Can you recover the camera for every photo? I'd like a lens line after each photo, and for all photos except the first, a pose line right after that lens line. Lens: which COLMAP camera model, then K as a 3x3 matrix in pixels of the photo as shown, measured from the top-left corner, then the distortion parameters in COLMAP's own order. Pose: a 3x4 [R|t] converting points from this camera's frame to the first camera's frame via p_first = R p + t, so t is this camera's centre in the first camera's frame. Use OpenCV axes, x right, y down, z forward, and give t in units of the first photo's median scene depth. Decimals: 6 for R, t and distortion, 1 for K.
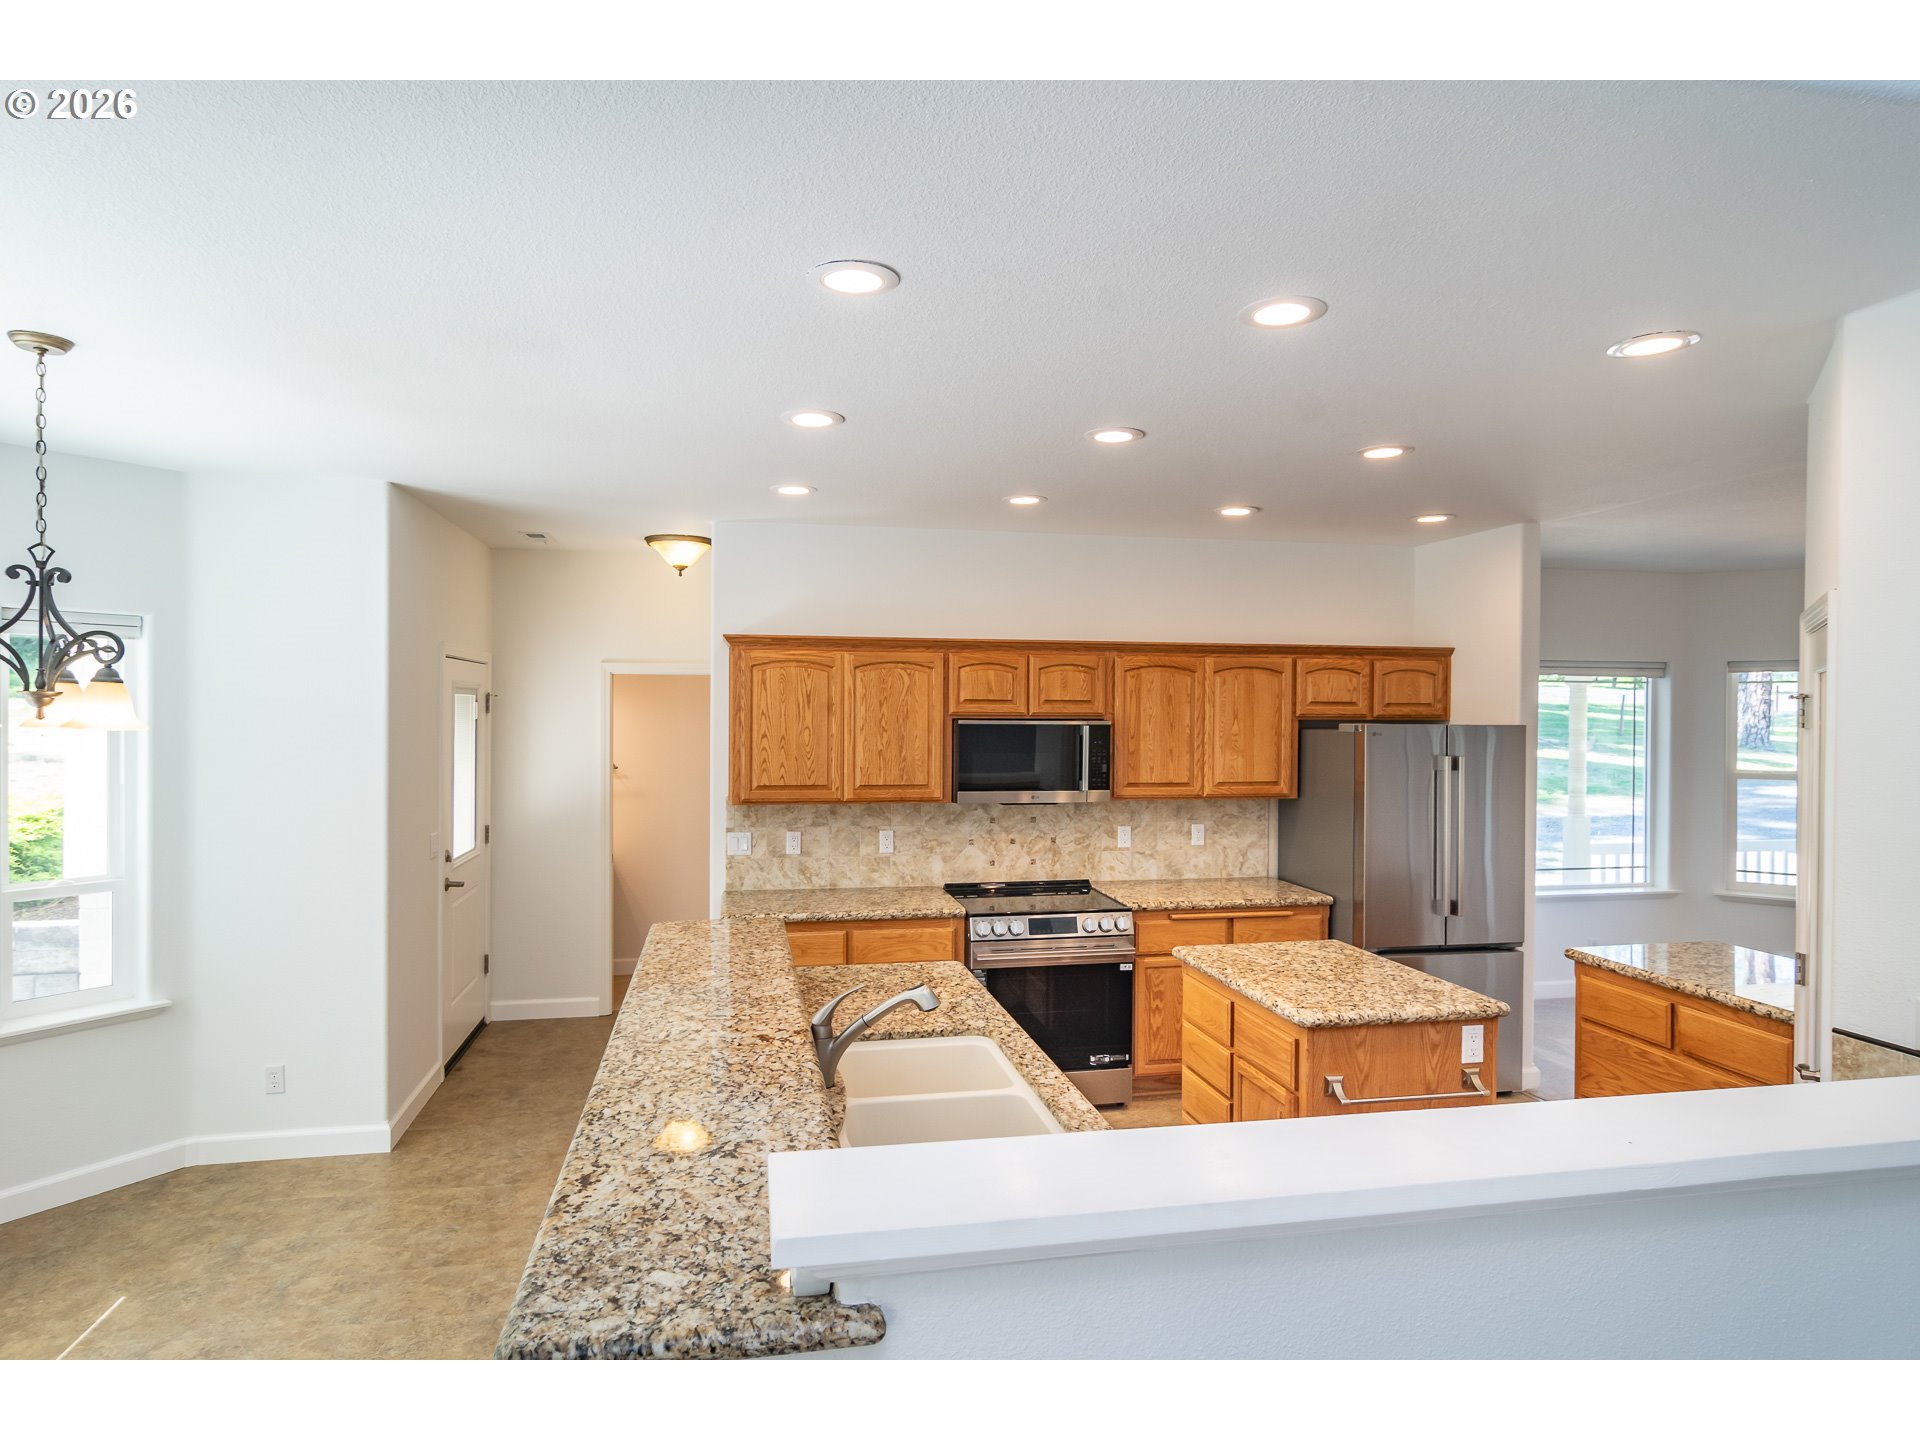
lens RADIAL K [[1079.8, 0, 956.8], [0, 1079.8, 723.2], [0, 0, 1]] dist [0.002878, 0.000261]
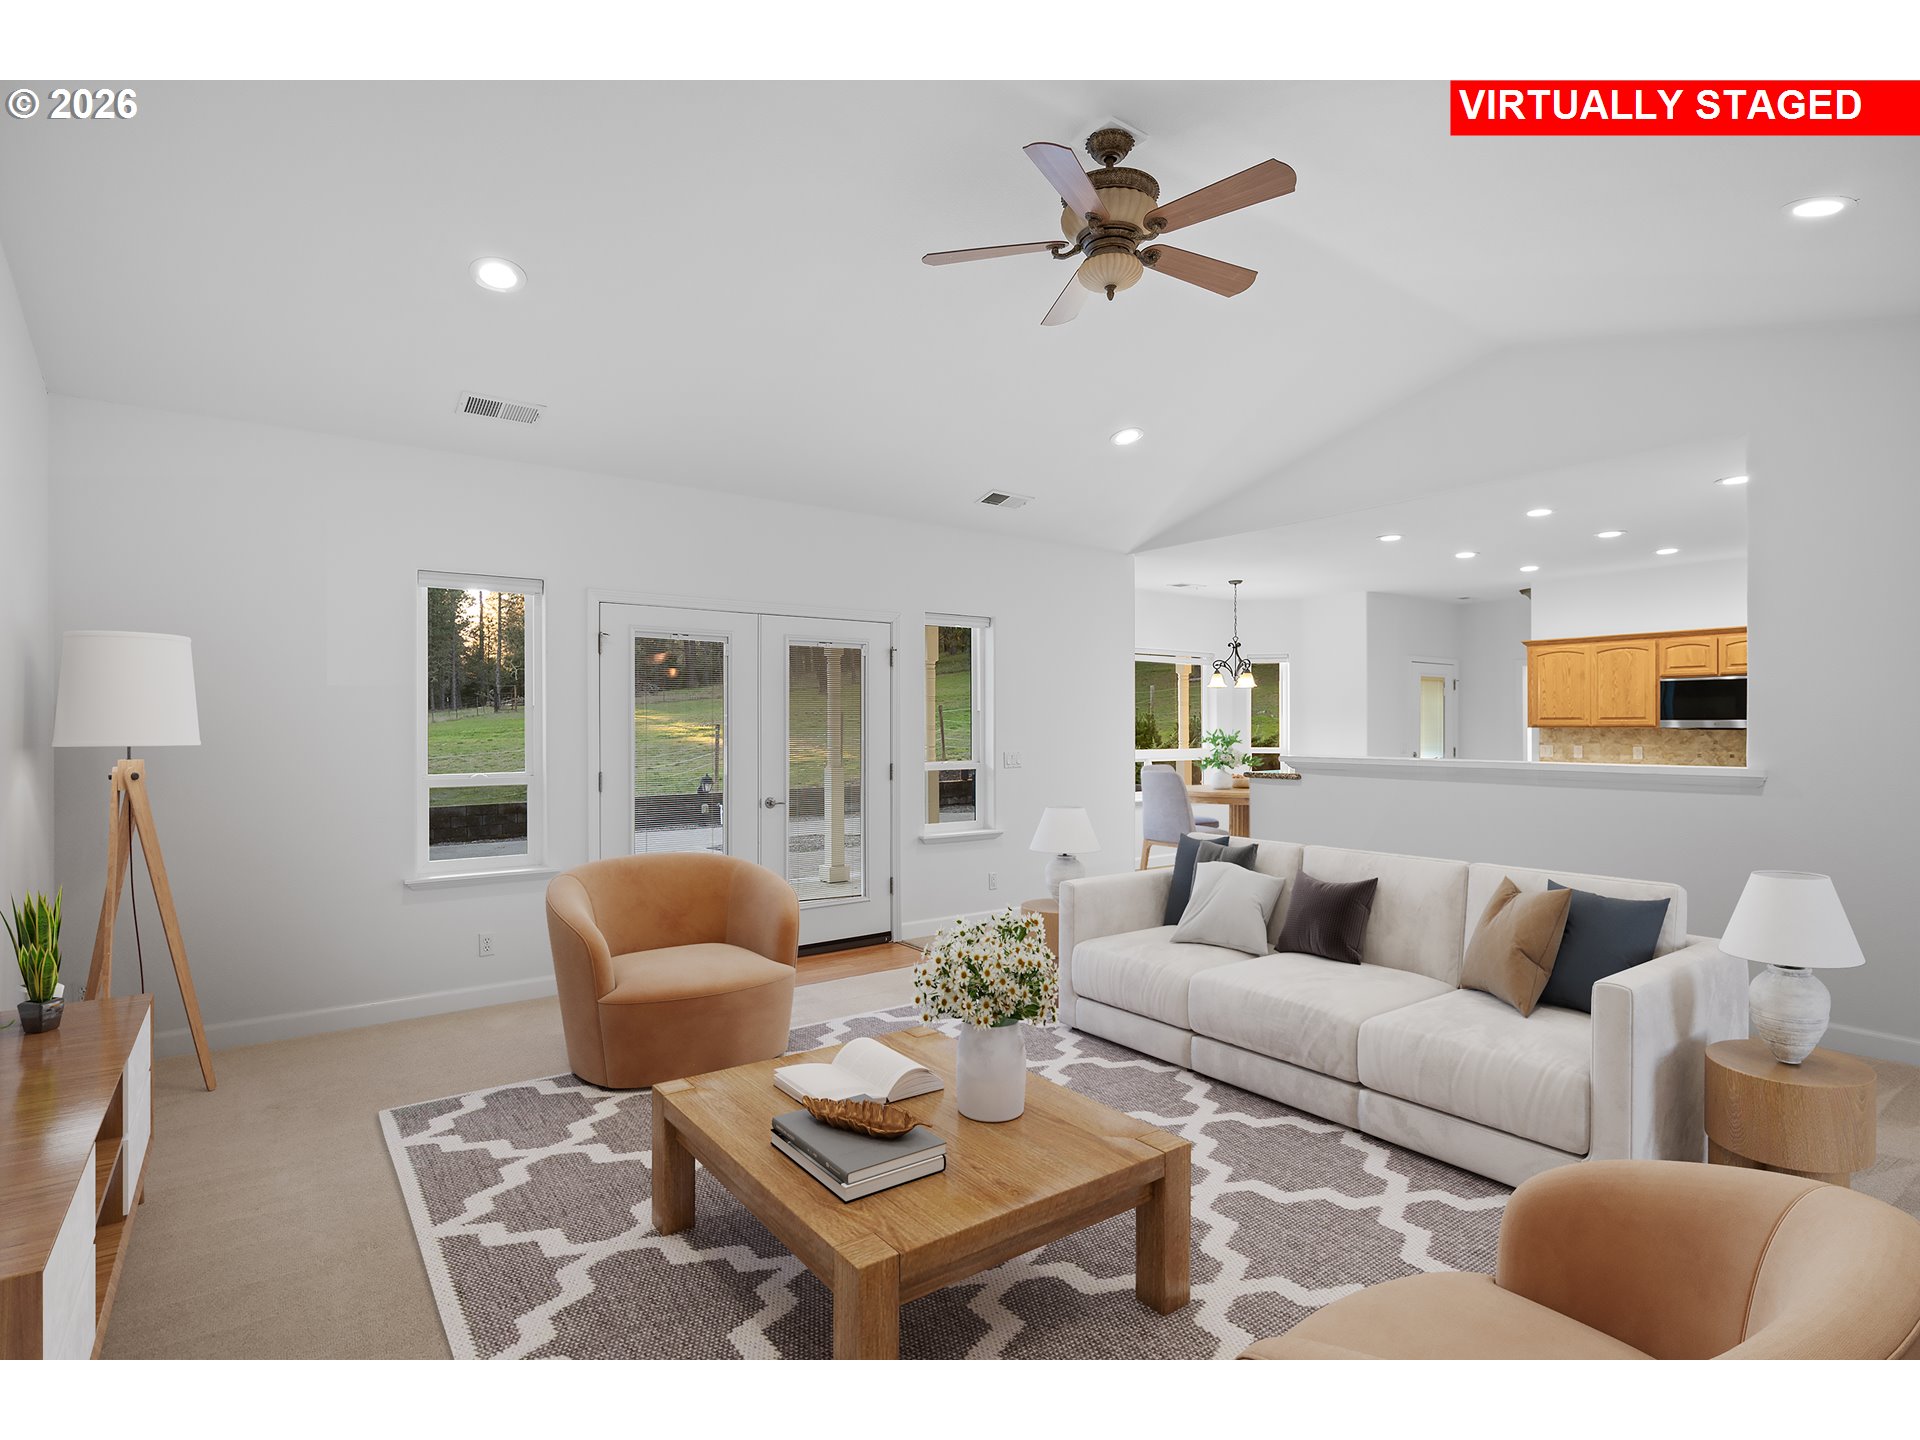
lens RADIAL K [[1030.5, 0, 944.5], [0, 1030.5, 722.8], [0, 0, 1]] dist [-0.000583, 0.000048]
pose [[0.433959, -0.010556, -0.900871, 0.984278], [-0.003359, 0.999905, -0.013334, 0.093010], [0.900927, 0.008812, 0.433882, -0.737255]]
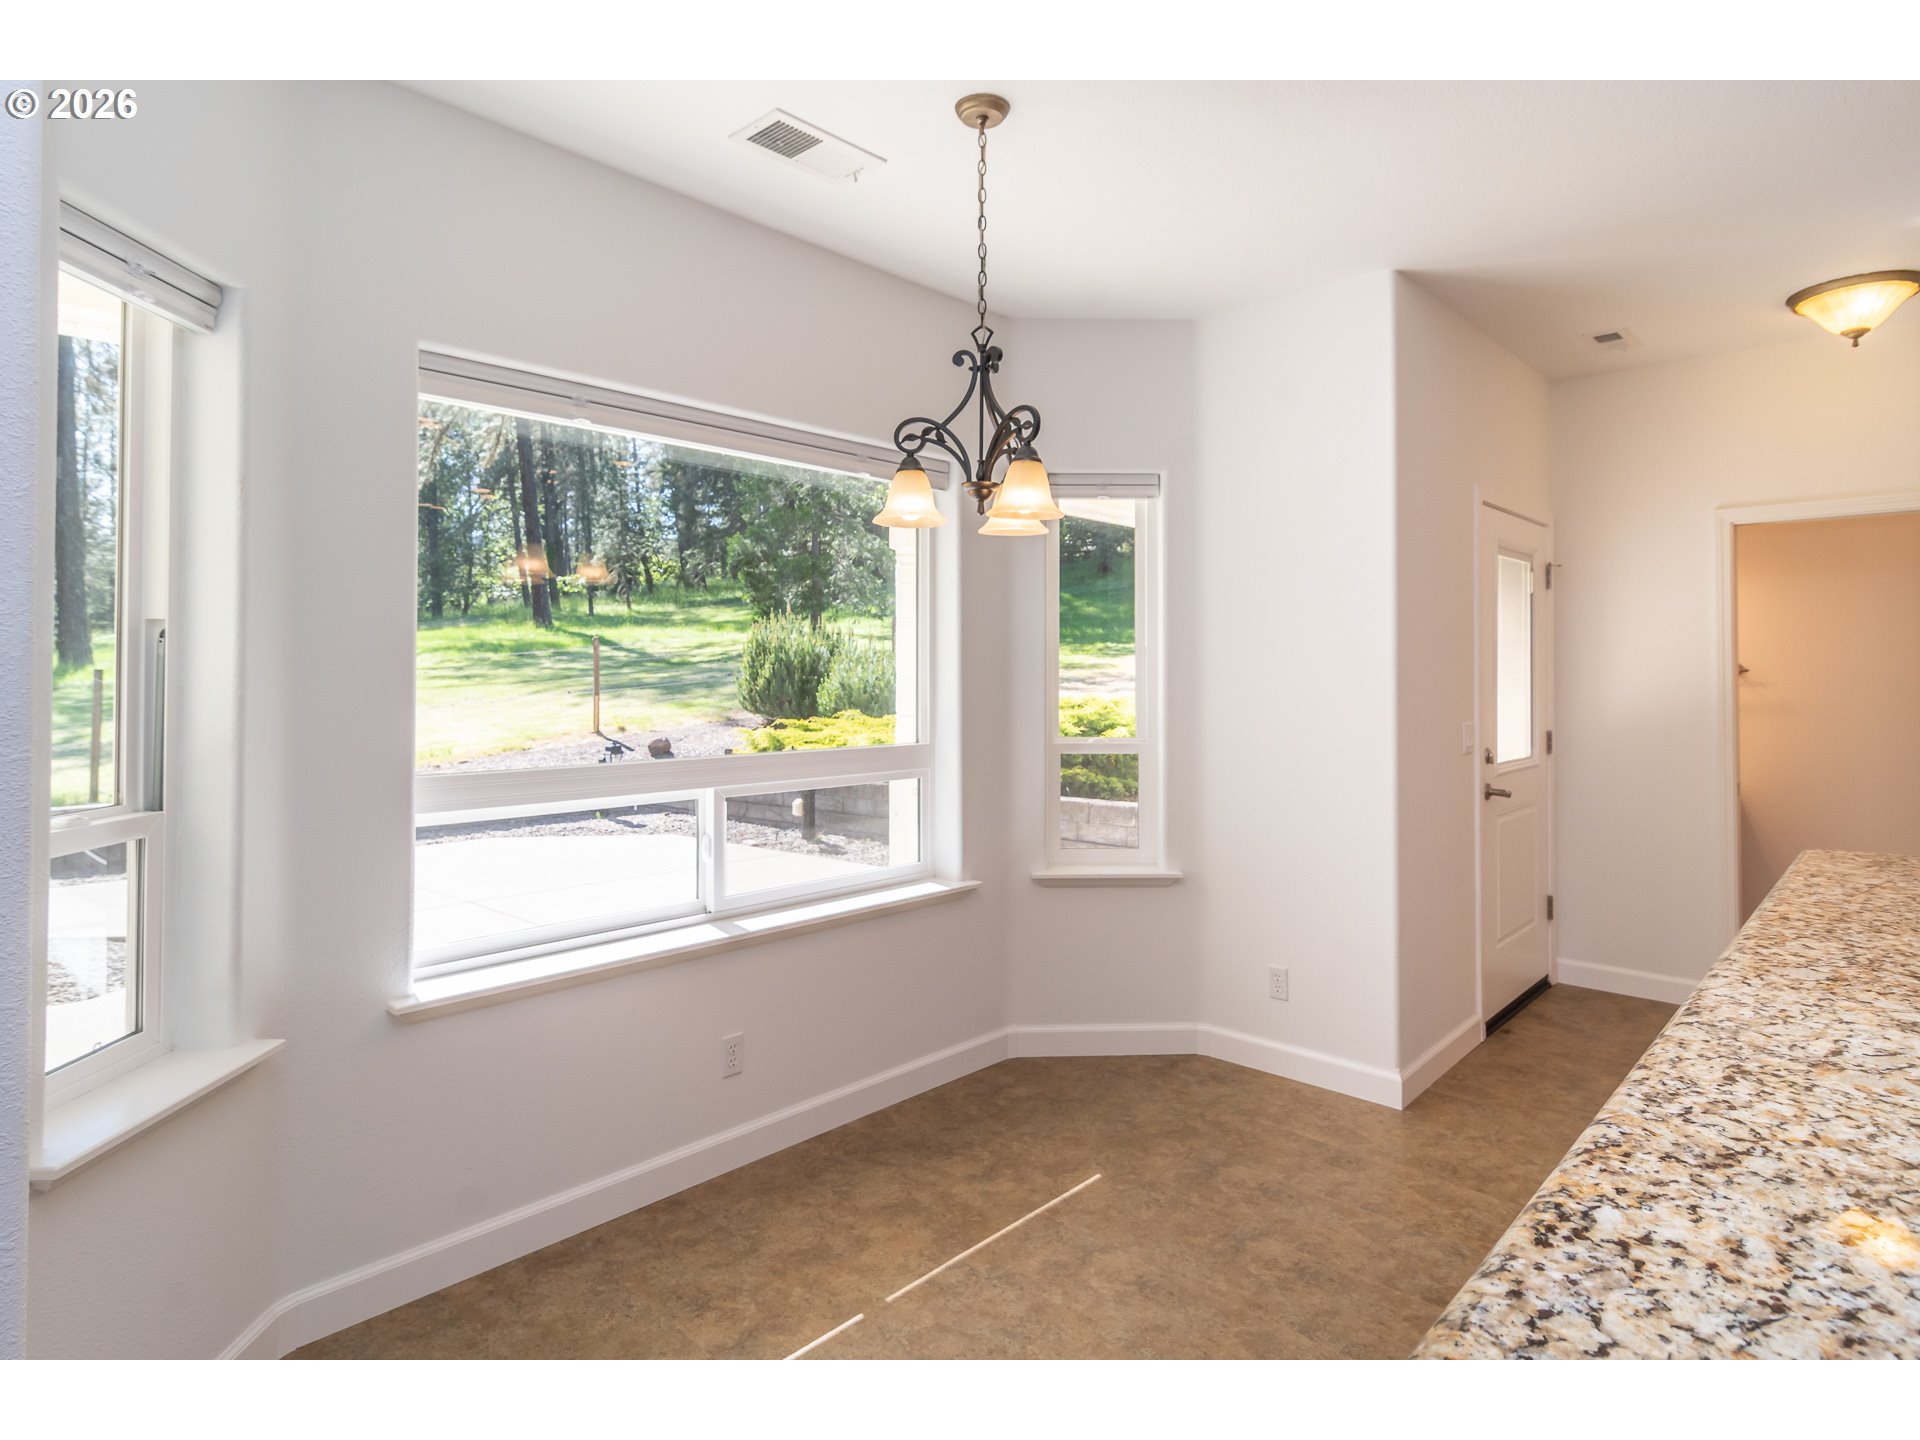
lens RADIAL K [[1048.9, 0, 965.7], [0, 1048.9, 662.2], [0, 0, 1]] dist [-0.000418, -0.000488]
pose [[0.577459, -0.017120, -0.816240, -0.066488], [-0.003465, 0.999720, -0.023419, 0.076147], [0.816412, 0.016352, 0.577238, 0.251651]]
